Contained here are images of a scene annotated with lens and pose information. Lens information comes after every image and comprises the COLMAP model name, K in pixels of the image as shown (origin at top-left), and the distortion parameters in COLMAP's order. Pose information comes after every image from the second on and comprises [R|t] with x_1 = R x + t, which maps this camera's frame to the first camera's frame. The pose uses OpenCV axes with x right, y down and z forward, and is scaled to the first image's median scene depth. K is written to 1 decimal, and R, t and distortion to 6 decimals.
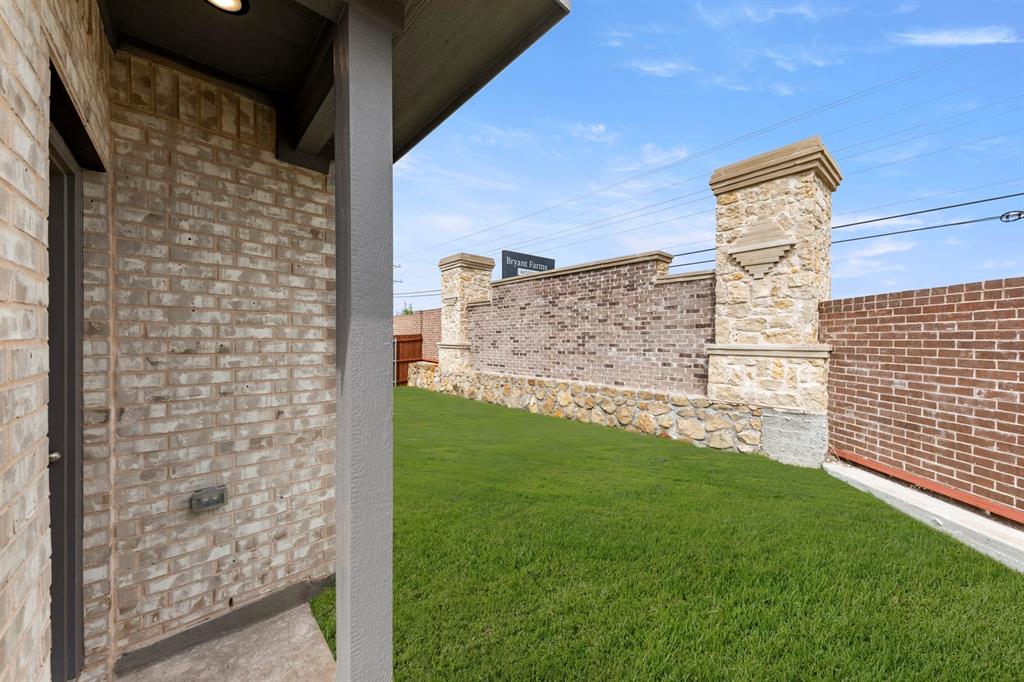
lens RADIAL K [[355.4, 0, 505.6], [0, 355.4, 356.2], [0, 0, 1]] dist [-0.002656, -0.000121]
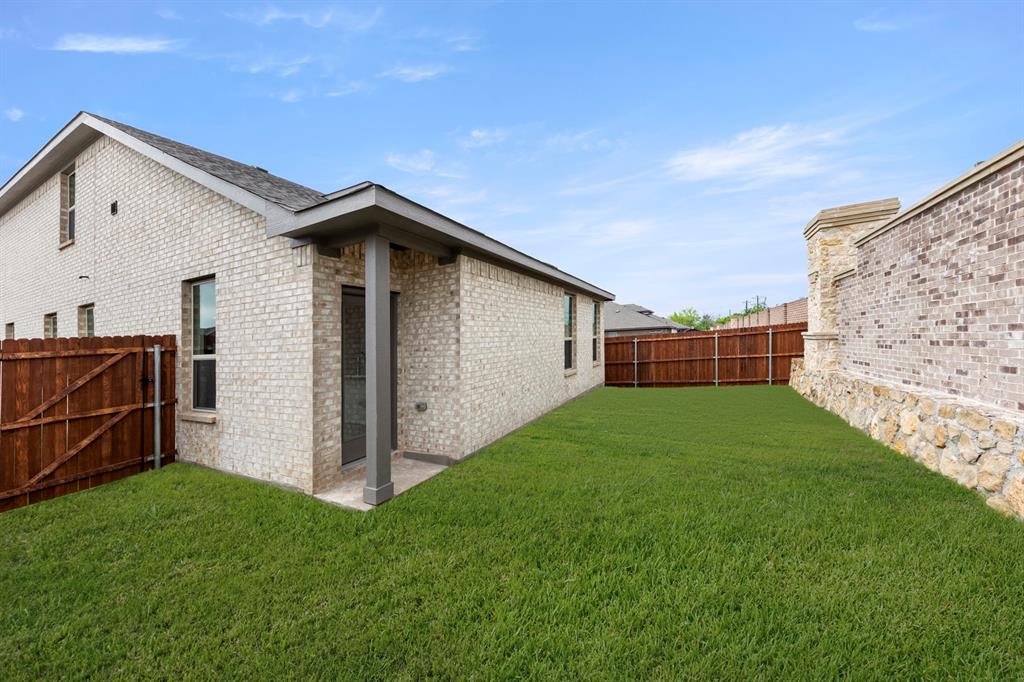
lens RADIAL K [[355.4, 0, 511.3], [0, 355.4, 348.6], [0, 0, 1]] dist [-0.002656, -0.000121]
pose [[0.346807, -0.006420, -0.937915, 0.836351], [0.004573, 0.999976, -0.005154, -0.003175], [0.937925, -0.002501, 0.346828, 0.322631]]
